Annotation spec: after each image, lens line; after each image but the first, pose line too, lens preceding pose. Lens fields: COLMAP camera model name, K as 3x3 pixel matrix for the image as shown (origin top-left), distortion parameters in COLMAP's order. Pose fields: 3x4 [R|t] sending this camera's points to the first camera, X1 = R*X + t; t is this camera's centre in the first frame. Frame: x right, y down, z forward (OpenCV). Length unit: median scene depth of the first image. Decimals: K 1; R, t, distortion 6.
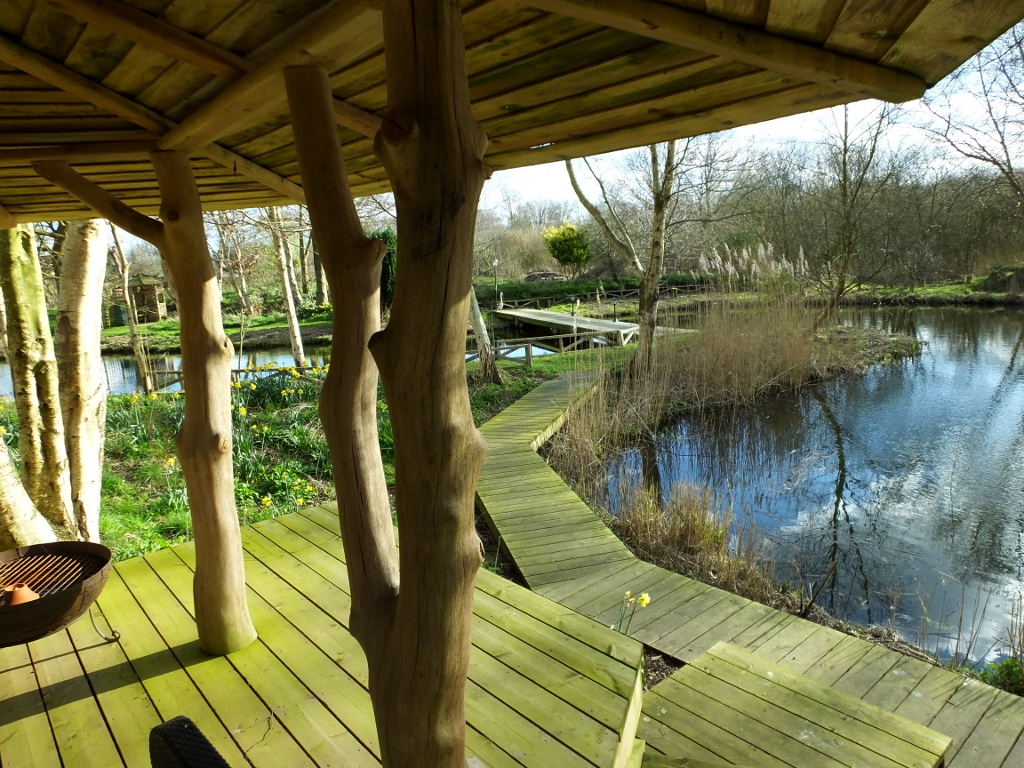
lens RADIAL K [[732.0, 0, 512.0], [0, 732.0, 384.0], [0, 0, 1]] dist [-0.064616, 0.002621]
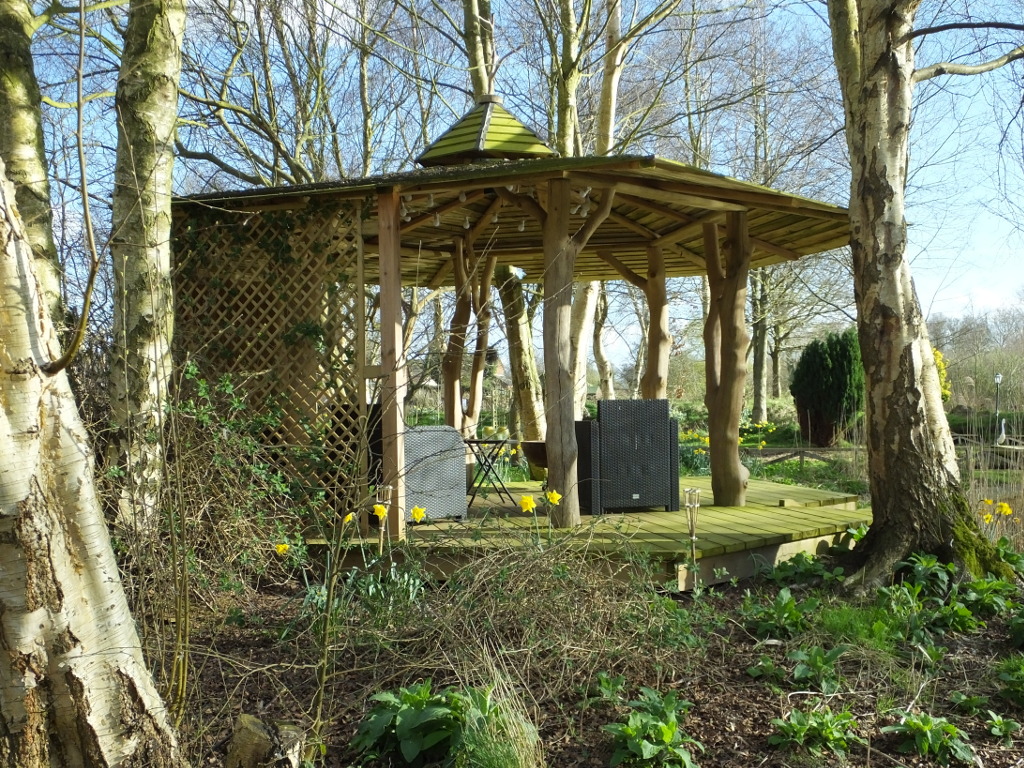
lens RADIAL K [[1085.8, 0, 512.0], [0, 1085.8, 384.0], [0, 0, 1]] dist [0.009937, 0.002995]
pose [[0.881387, 0.048540, -0.469894, 0.605759], [-0.127373, 0.982285, -0.137446, 0.502735], [0.454899, 0.180995, 0.871956, -1.693174]]
